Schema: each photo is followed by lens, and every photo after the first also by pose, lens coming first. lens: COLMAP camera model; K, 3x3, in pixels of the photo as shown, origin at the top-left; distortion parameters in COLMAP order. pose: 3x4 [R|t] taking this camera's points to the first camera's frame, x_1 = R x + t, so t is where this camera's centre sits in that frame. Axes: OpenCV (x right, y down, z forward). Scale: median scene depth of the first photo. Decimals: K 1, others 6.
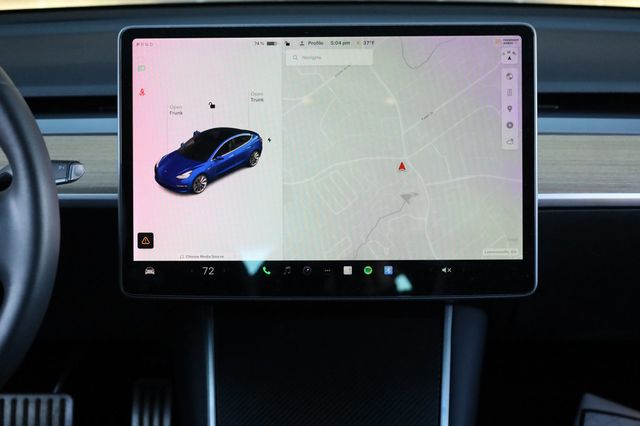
lens RADIAL K [[1316.3, 0, 320.0], [0, 1316.3, 213.0], [0, 0, 1]] dist [-0.012988, -0.015094]
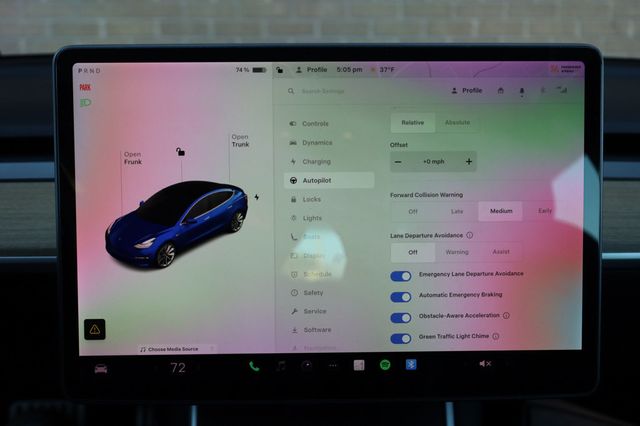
lens RADIAL K [[689.6, 0, 317.7], [0, 689.6, 214.5], [0, 0, 1]] dist [0.015495, -0.010257]
pose [[0.998914, -0.004077, 0.046406, -0.021703], [0.002404, 0.999347, 0.036055, -0.059834], [-0.046523, -0.035904, 0.998272, 0.597578]]
